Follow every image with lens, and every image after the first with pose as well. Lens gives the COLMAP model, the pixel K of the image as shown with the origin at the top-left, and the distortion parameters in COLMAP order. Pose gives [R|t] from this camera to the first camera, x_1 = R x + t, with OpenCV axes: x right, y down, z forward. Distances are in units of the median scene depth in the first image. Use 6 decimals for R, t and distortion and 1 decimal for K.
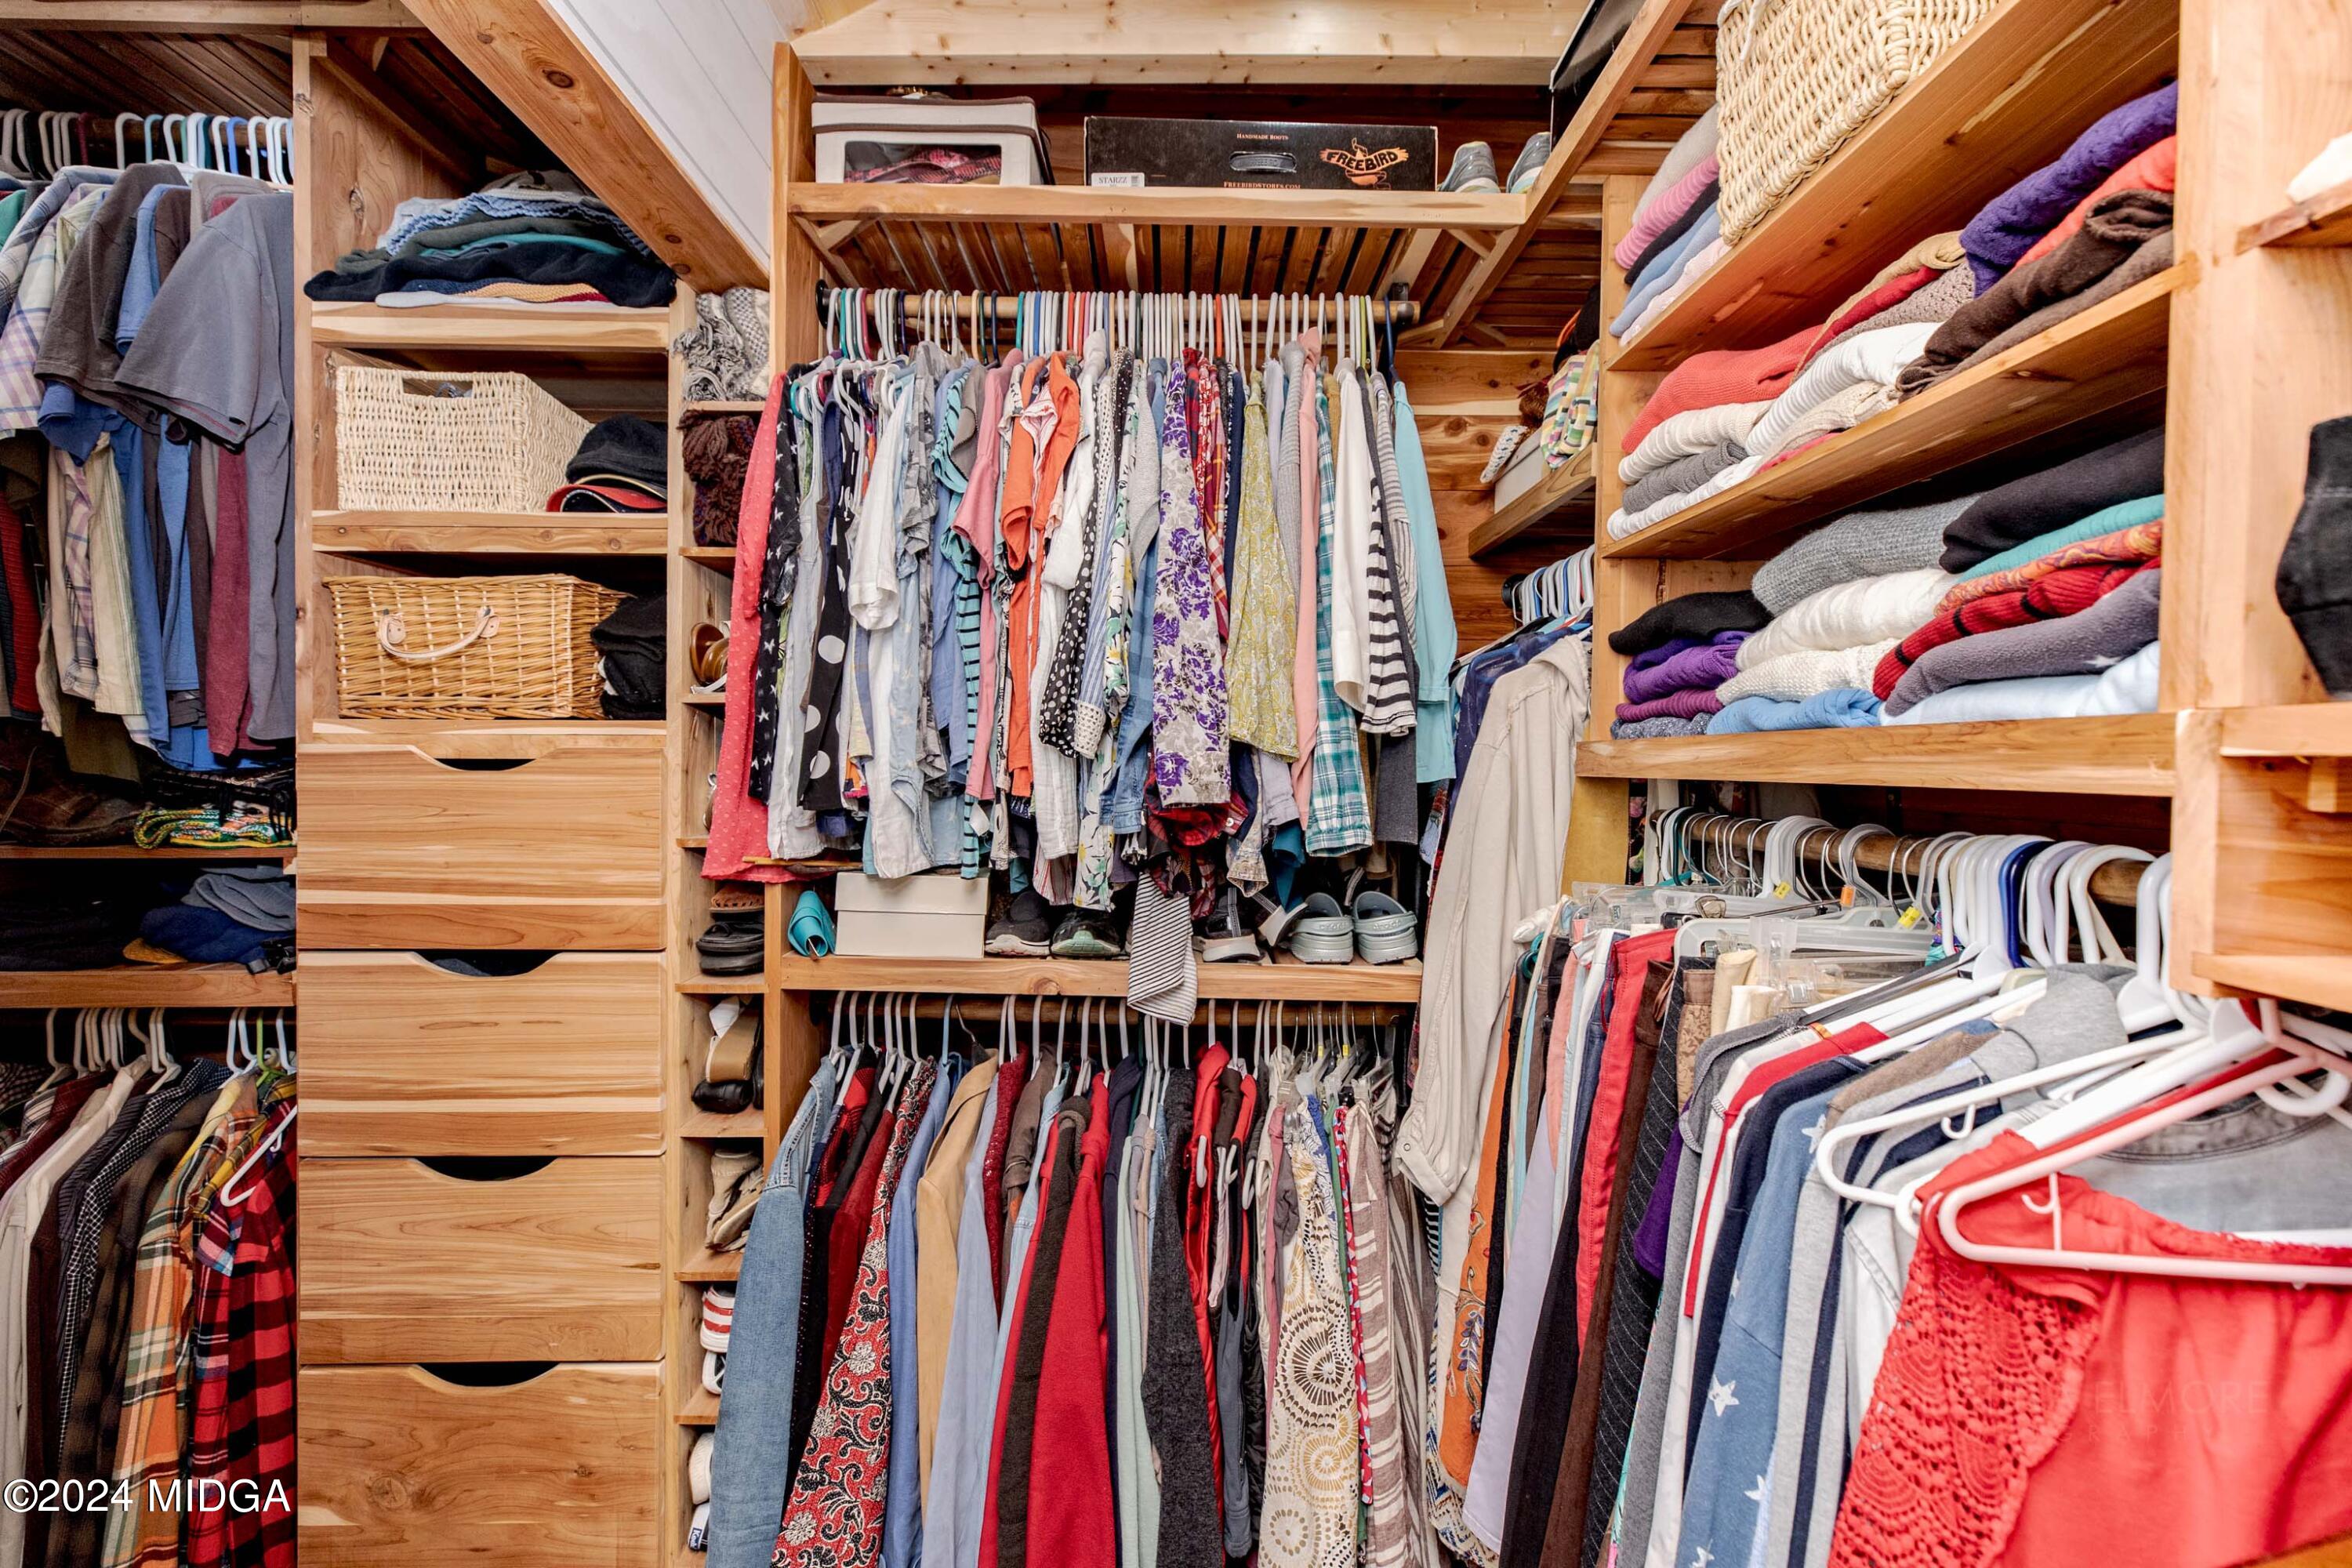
lens RADIAL K [[1041.7, 0, 1201.0], [0, 1041.7, 771.3], [0, 0, 1]] dist [0.003604, 0.000218]
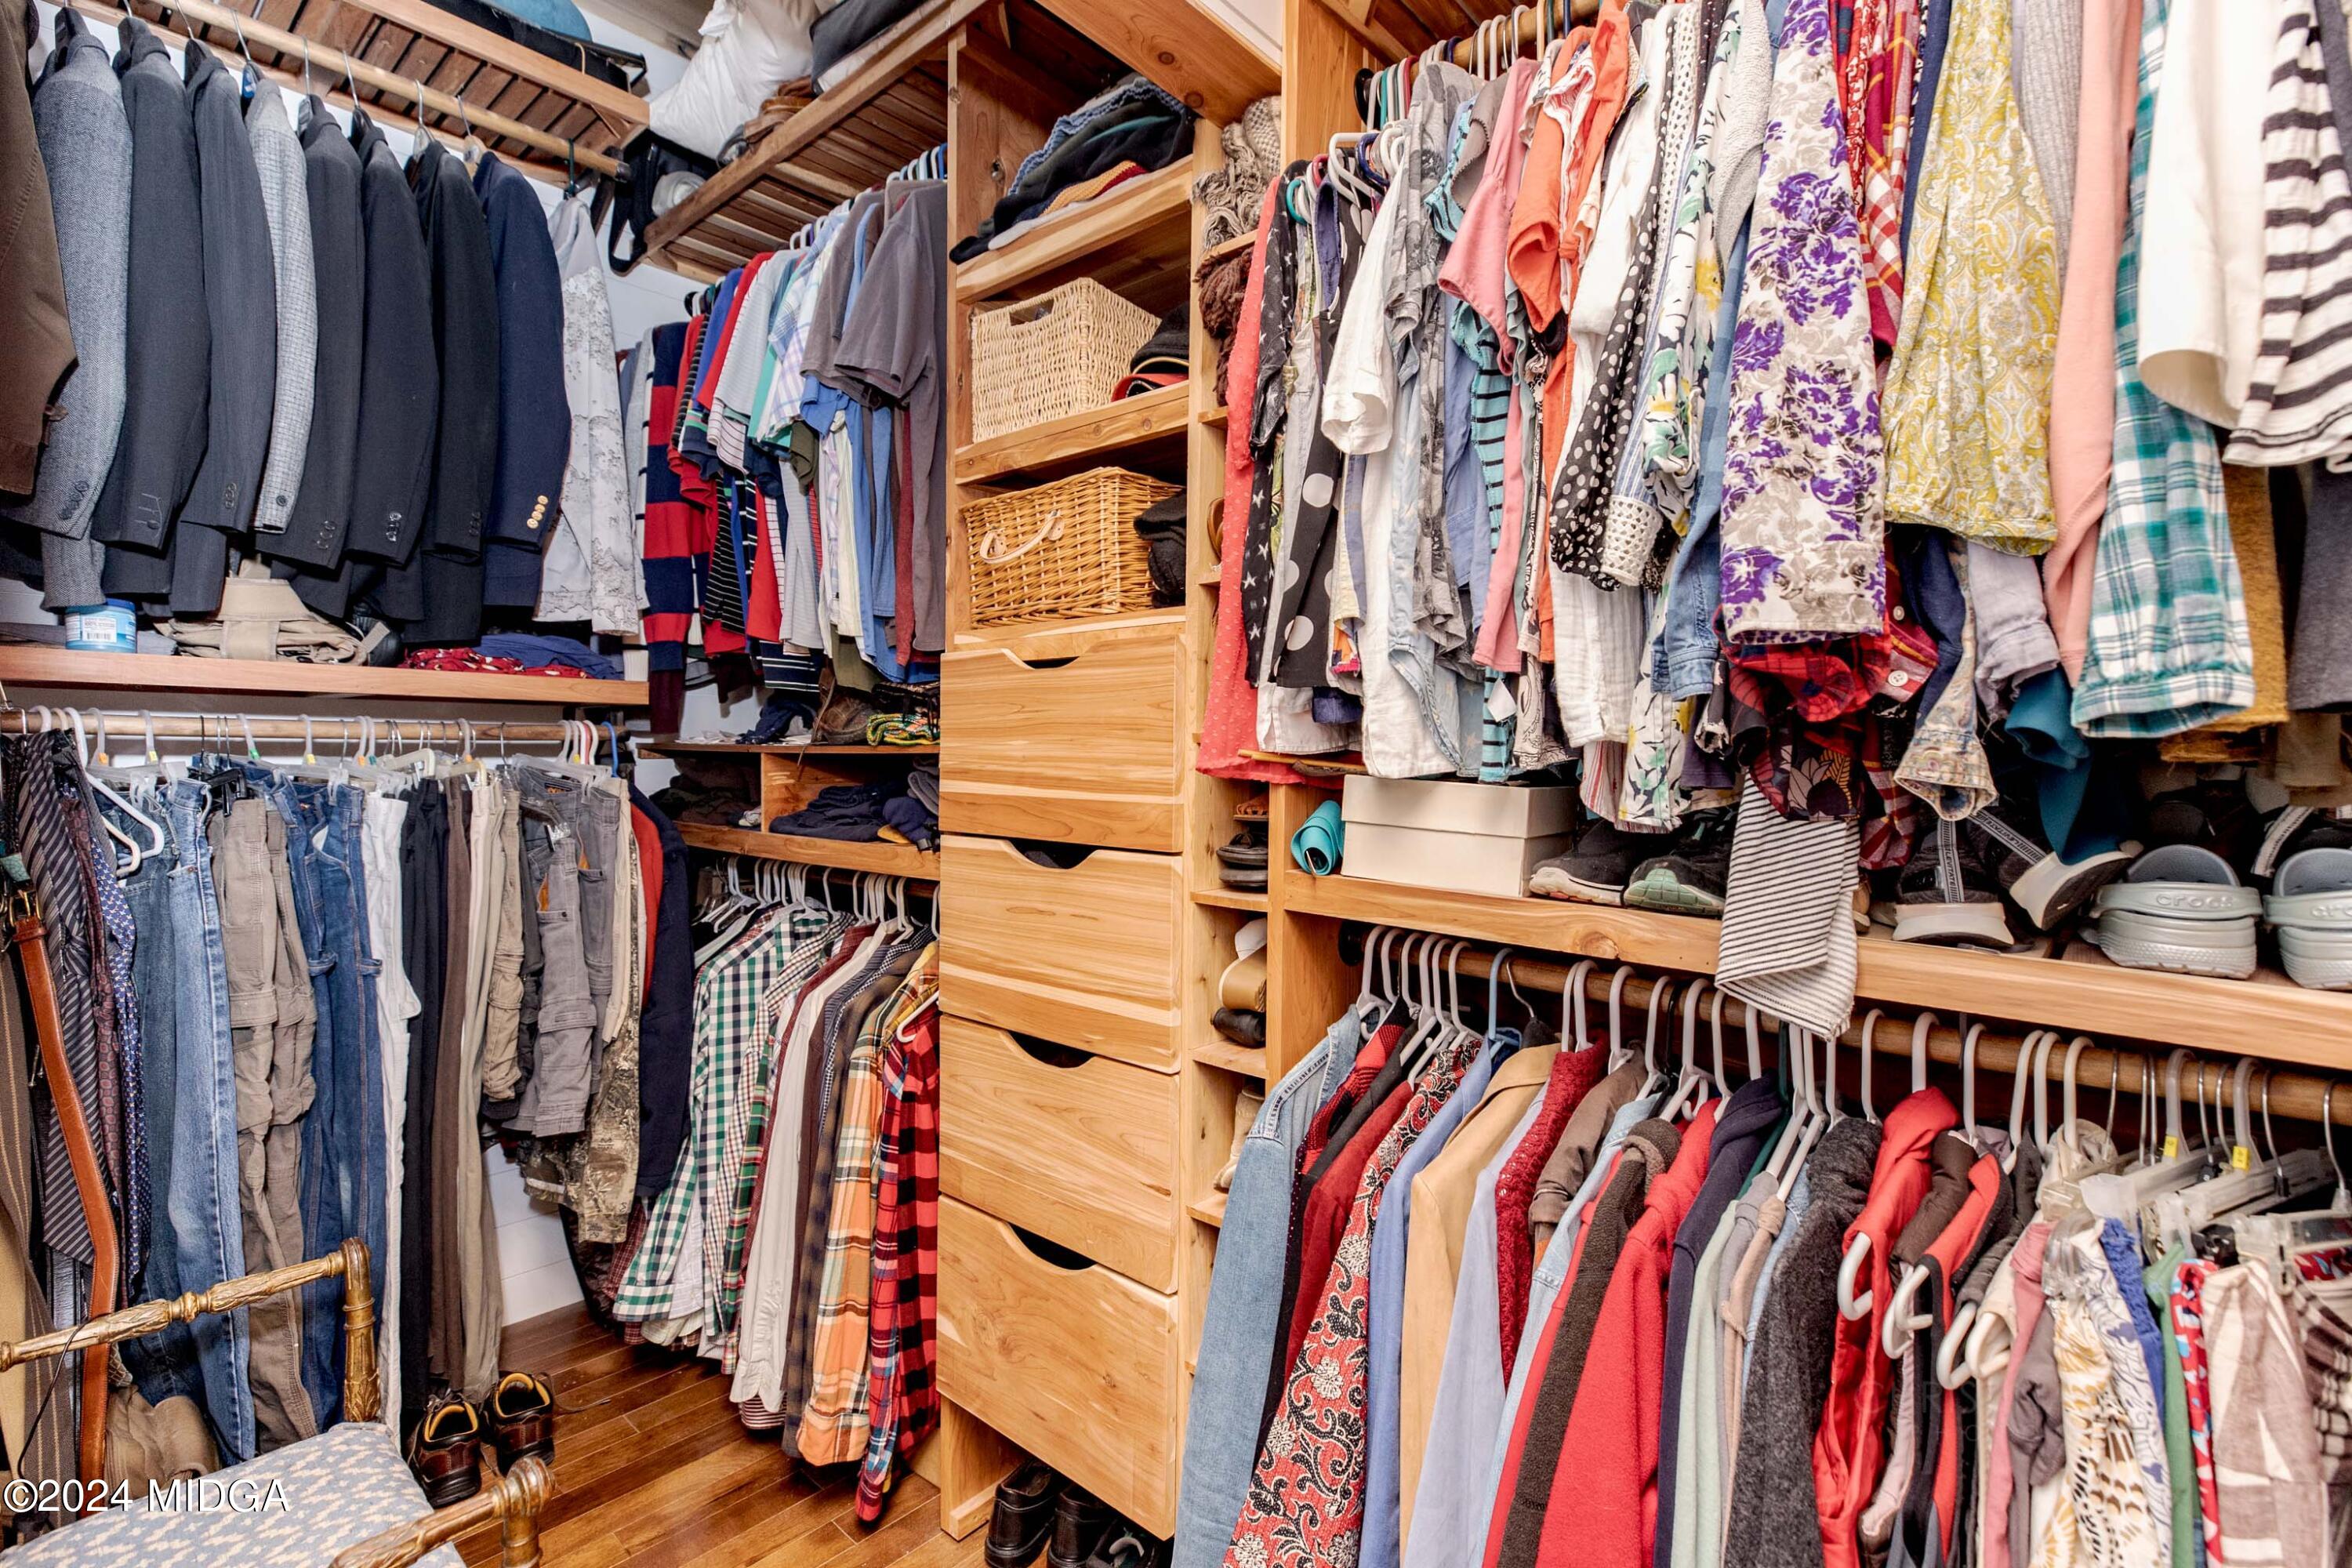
lens RADIAL K [[1079.8, 0, 1173.3], [0, 1079.8, 774.6], [0, 0, 1]] dist [0.001754, -0.000578]
pose [[0.723886, 0.009993, -0.689847, 0.141363], [-0.007873, 0.999950, 0.006224, 0.097252], [0.689875, 0.000926, 0.723928, 0.310807]]
